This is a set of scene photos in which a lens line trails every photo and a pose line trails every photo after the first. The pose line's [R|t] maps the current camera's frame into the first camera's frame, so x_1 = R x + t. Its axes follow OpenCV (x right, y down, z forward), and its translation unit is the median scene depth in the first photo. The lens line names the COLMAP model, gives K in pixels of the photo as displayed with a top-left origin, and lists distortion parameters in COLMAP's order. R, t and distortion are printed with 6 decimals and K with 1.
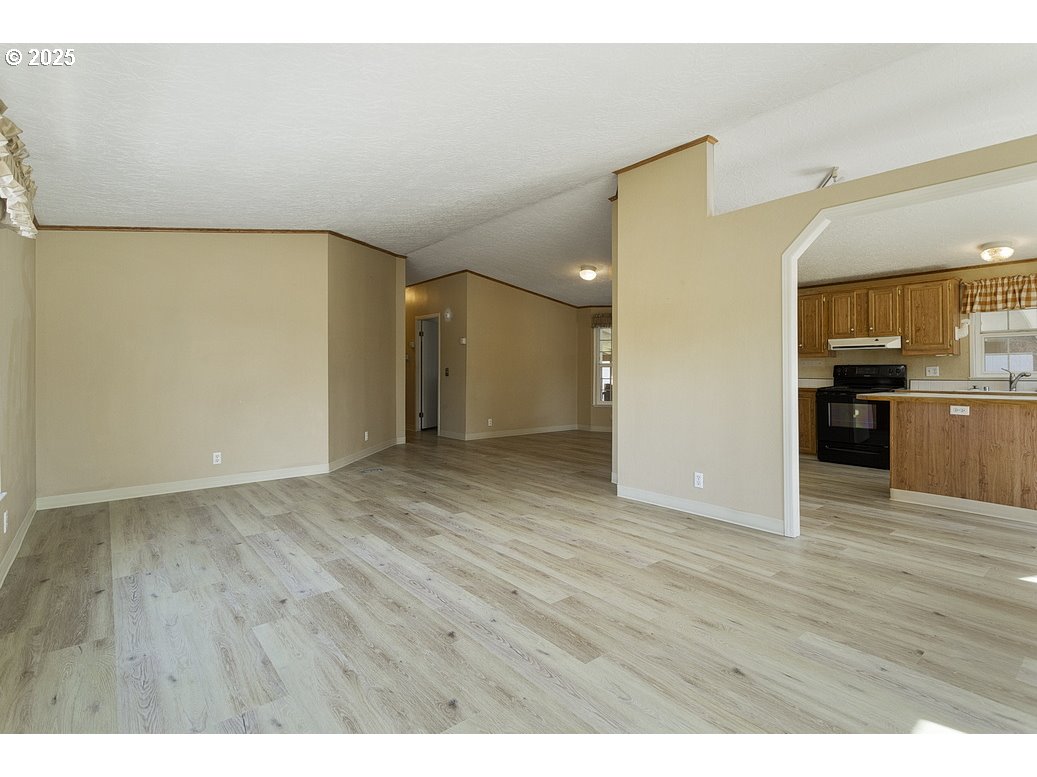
lens RADIAL K [[495.6, 0, 522.0], [0, 495.6, 370.0], [0, 0, 1]] dist [0.002056, 0.000300]
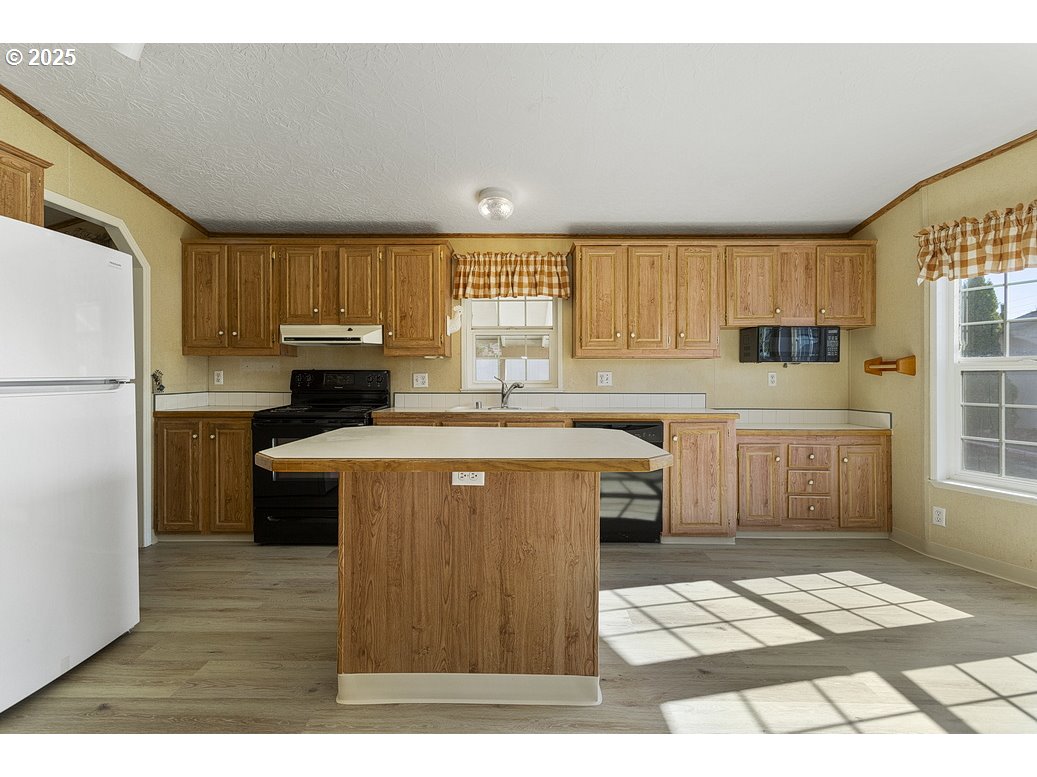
lens RADIAL K [[498.3, 0, 517.7], [0, 498.3, 379.0], [0, 0, 1]] dist [0.003156, 0.000567]
pose [[0.635901, -0.002632, 0.771766, 0.405559], [-0.005206, 0.999957, 0.007699, -0.005614], [-0.771753, -0.008914, 0.635860, 0.489227]]
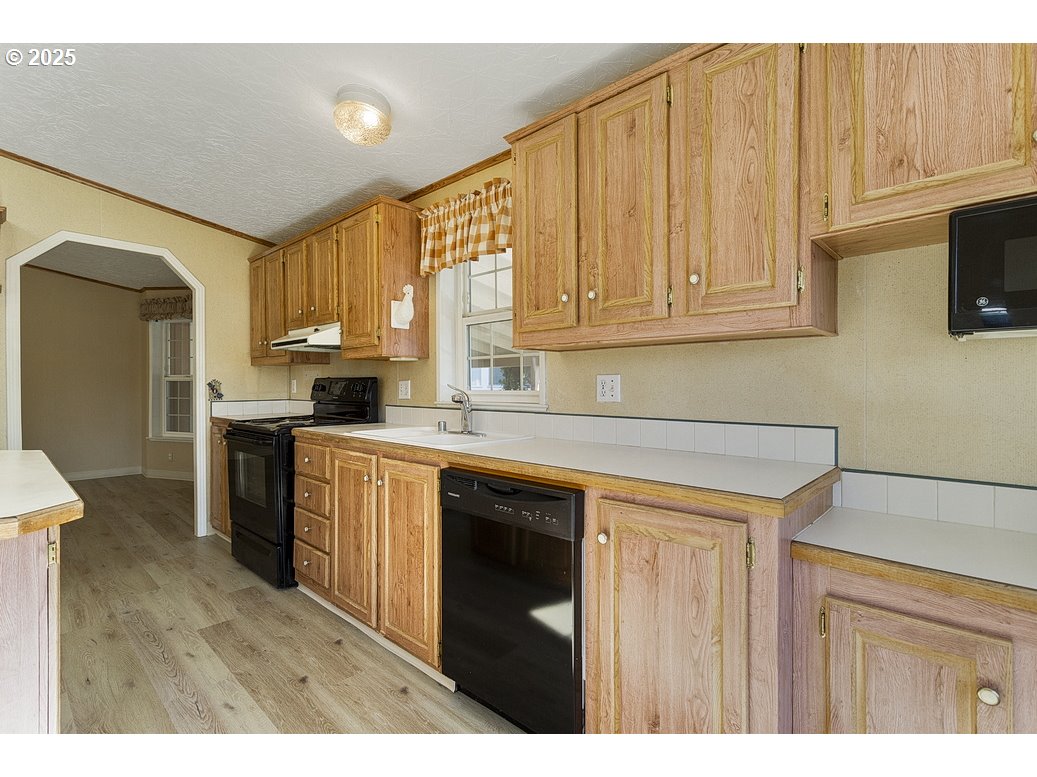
lens RADIAL K [[493.3, 0, 522.4], [0, 493.3, 387.4], [0, 0, 1]] dist [0.002572, 0.001476]
pose [[0.990605, -0.000361, 0.136756, 0.937827], [-0.000637, 0.999973, 0.007260, -0.004328], [-0.136755, -0.007279, 0.990578, 0.495510]]
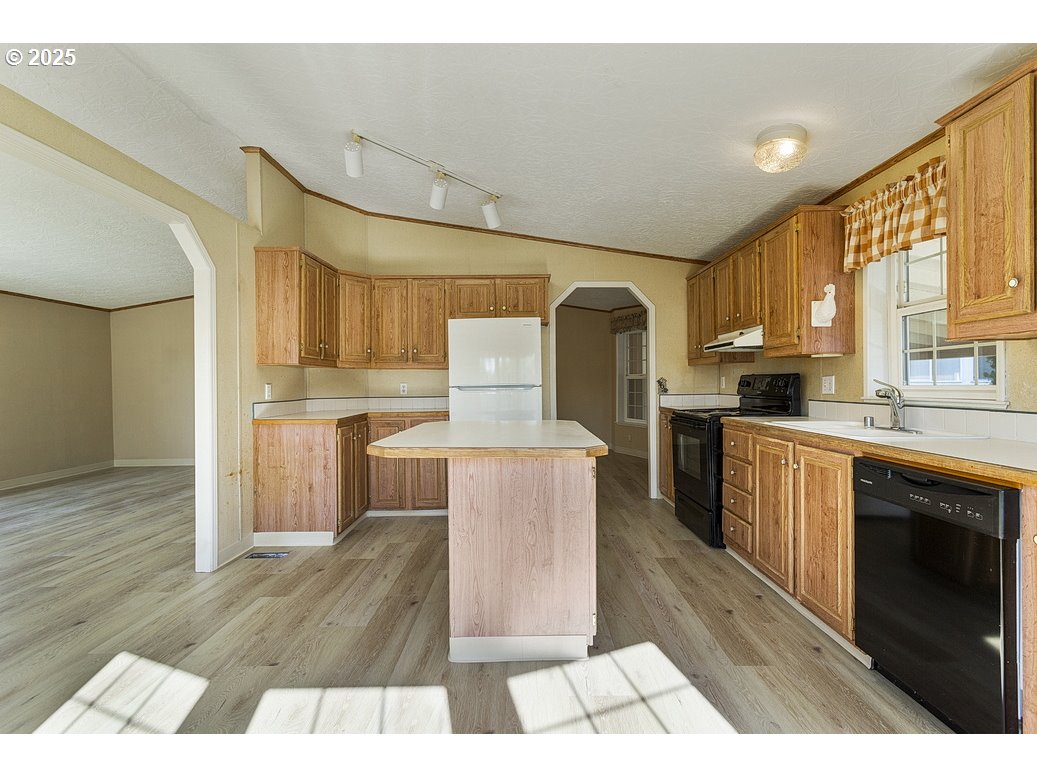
lens RADIAL K [[493.3, 0, 522.4], [0, 493.3, 387.4], [0, 0, 1]] dist [0.002572, 0.001476]
pose [[0.774763, 0.000356, -0.632252, 0.969387], [0.008224, 0.999910, 0.010640, -0.003863], [0.632198, -0.013443, 0.774690, 0.399418]]
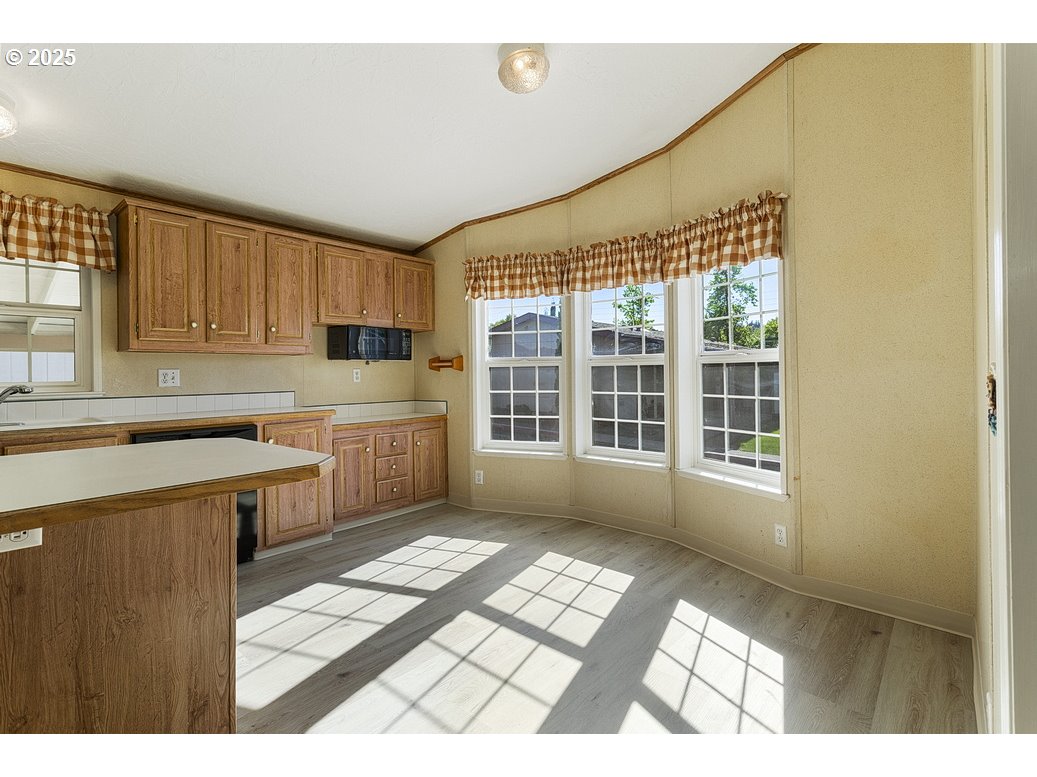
lens RADIAL K [[495.6, 0, 522.0], [0, 495.6, 370.0], [0, 0, 1]] dist [0.002056, 0.000300]
pose [[-0.172385, 0.005328, 0.985015, 0.400451], [0.005222, 0.999976, -0.004495, -0.005488], [-0.985016, 0.004369, -0.172409, 0.546374]]
